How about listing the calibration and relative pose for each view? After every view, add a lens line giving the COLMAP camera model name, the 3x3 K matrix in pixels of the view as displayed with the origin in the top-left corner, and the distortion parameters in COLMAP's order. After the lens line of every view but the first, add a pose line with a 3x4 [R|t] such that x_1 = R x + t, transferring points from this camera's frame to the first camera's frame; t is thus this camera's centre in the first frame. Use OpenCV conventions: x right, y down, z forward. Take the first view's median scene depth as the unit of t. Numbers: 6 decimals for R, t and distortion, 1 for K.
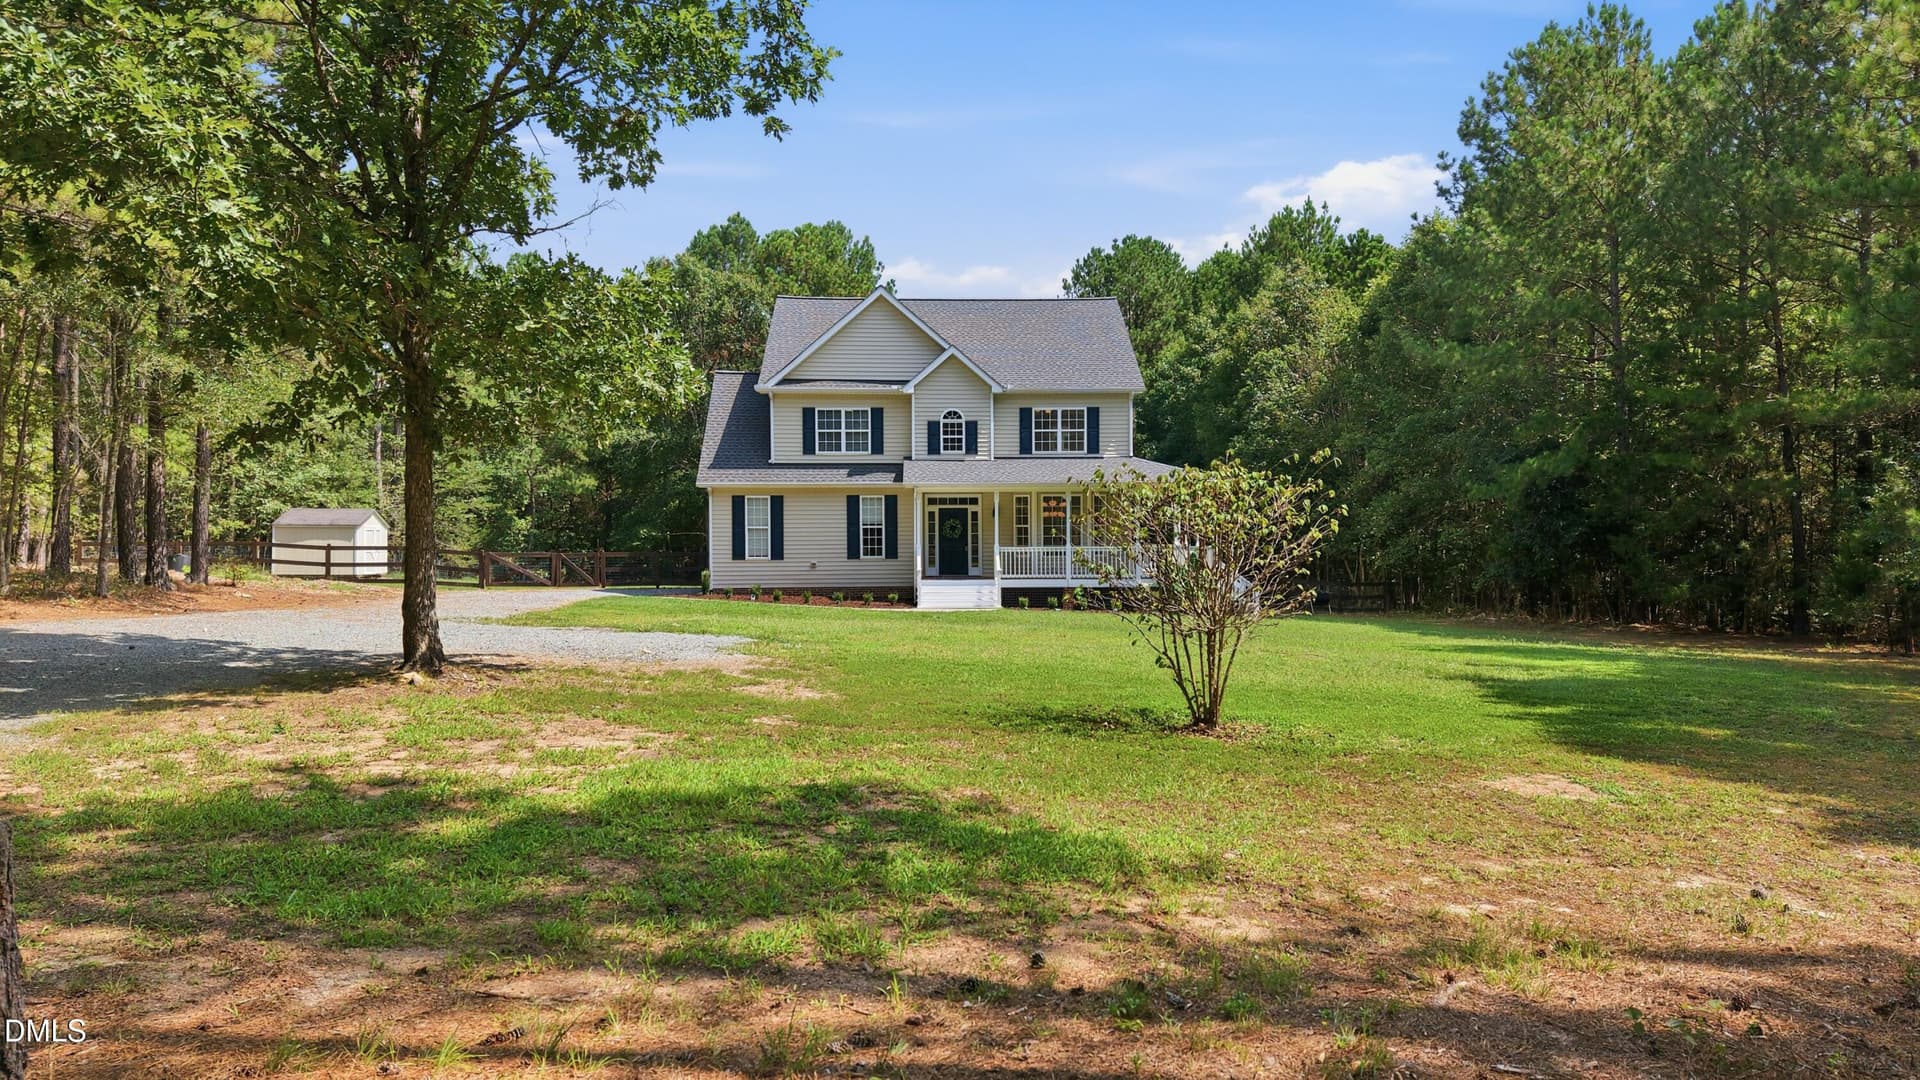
lens RADIAL K [[1490.4, 0, 960.0], [0, 1490.4, 540.0], [0, 0, 1]] dist [-0.009478, -0.001879]
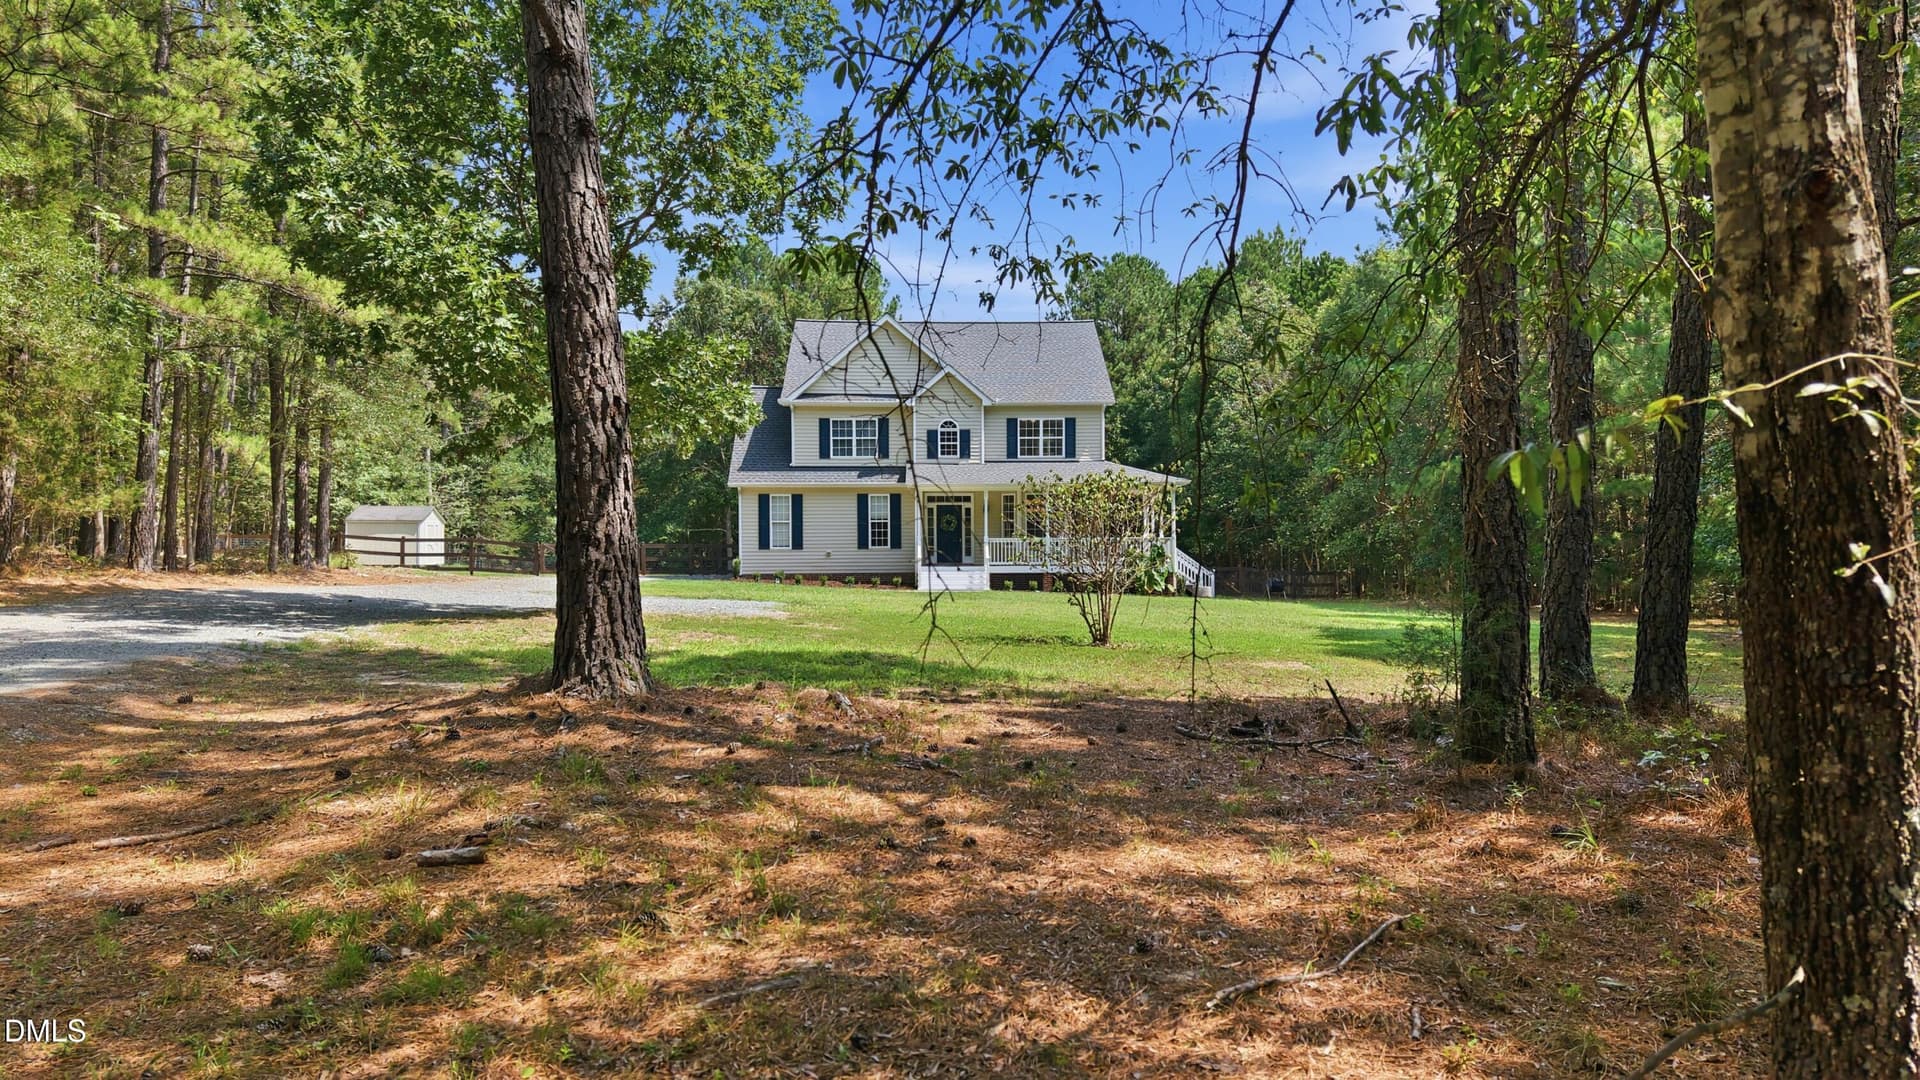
lens RADIAL K [[1428.2, 0, 960.0], [0, 1428.2, 540.0], [0, 0, 1]] dist [0.007601, 0.000986]
pose [[0.999998, 0.000333, -0.001921, 0.005952], [-0.000331, 0.999999, 0.001468, 0.004141], [0.001921, -0.001468, 0.999997, -0.108691]]
